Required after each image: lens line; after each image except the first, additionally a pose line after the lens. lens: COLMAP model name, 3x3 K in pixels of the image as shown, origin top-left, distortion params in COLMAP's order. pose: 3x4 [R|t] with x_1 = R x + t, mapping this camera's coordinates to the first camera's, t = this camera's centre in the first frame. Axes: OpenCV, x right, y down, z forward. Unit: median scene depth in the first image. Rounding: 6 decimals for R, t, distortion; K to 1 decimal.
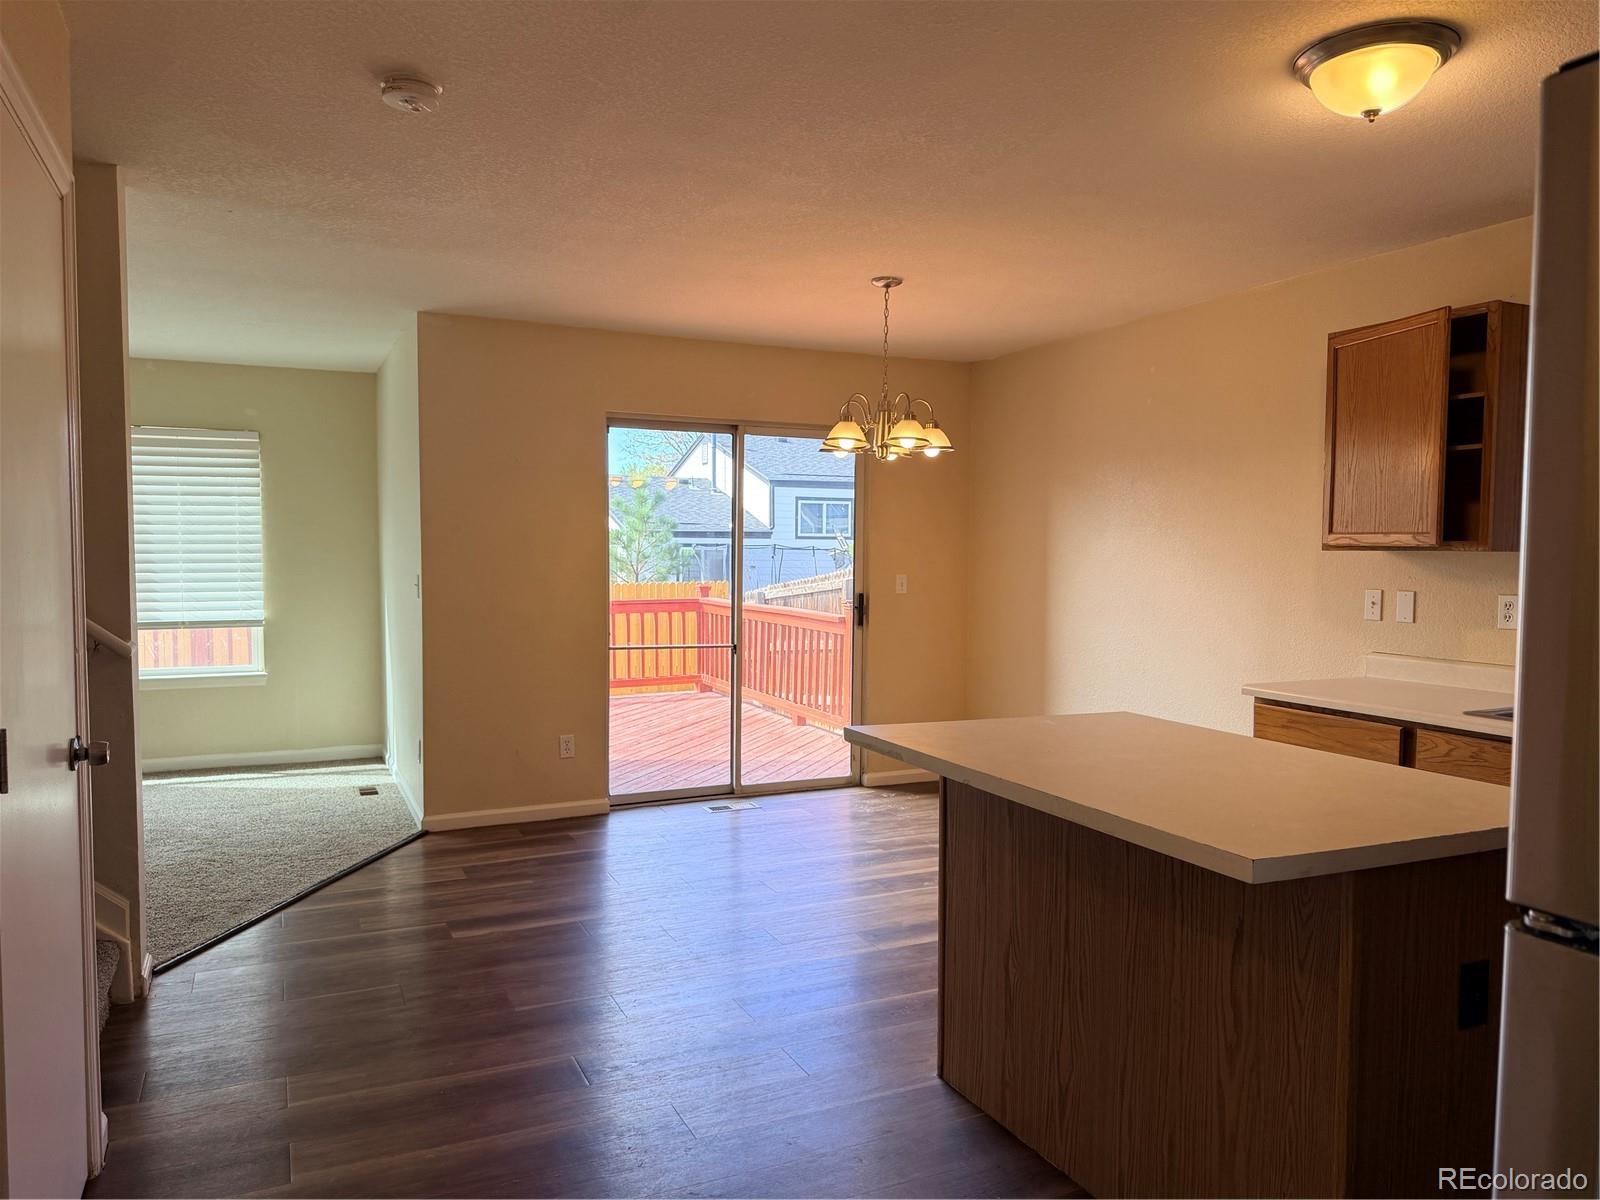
lens RADIAL K [[1130.4, 0, 799.0], [0, 1130.4, 606.8], [0, 0, 1]] dist [0.120971, -0.164131]
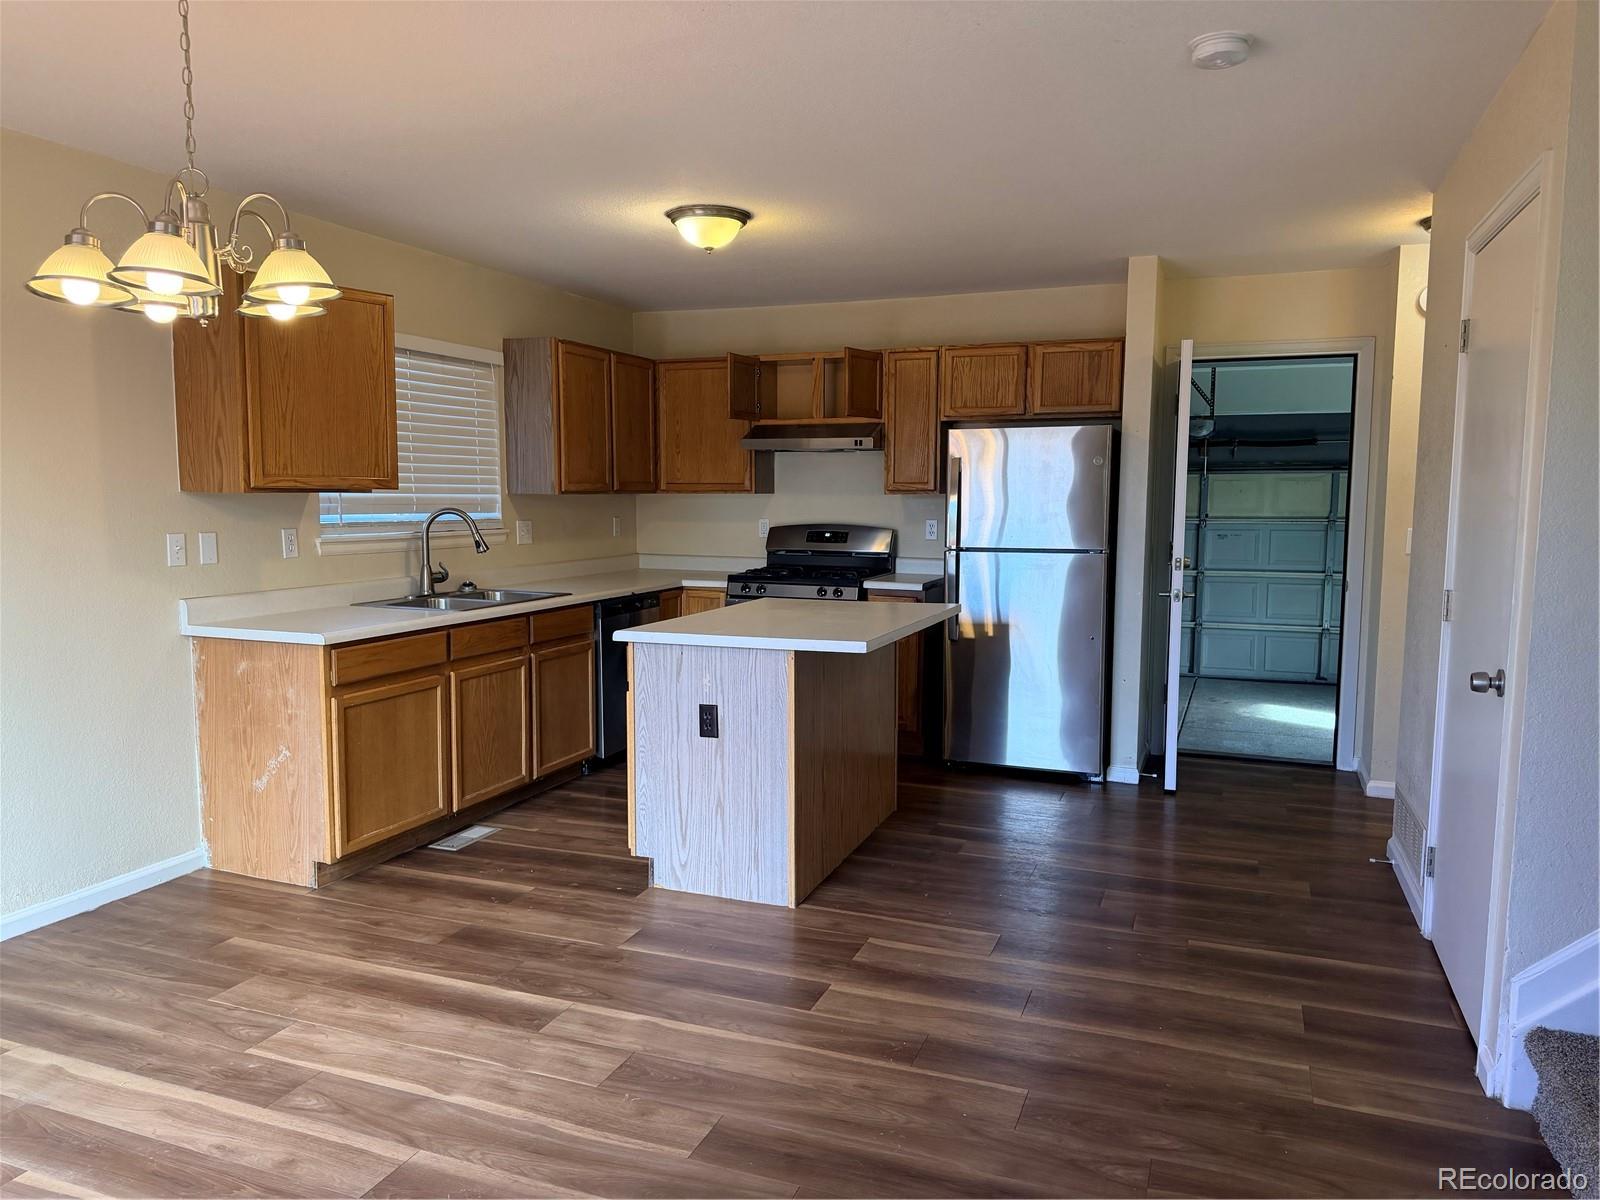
lens RADIAL K [[1130.4, 0, 799.0], [0, 1130.4, 606.8], [0, 0, 1]] dist [0.120971, -0.164131]
pose [[-0.692333, -0.079204, 0.717218, -0.655689], [0.031703, 0.989659, 0.139893, -0.087457], [-0.720881, 0.119590, -0.682663, 1.559008]]
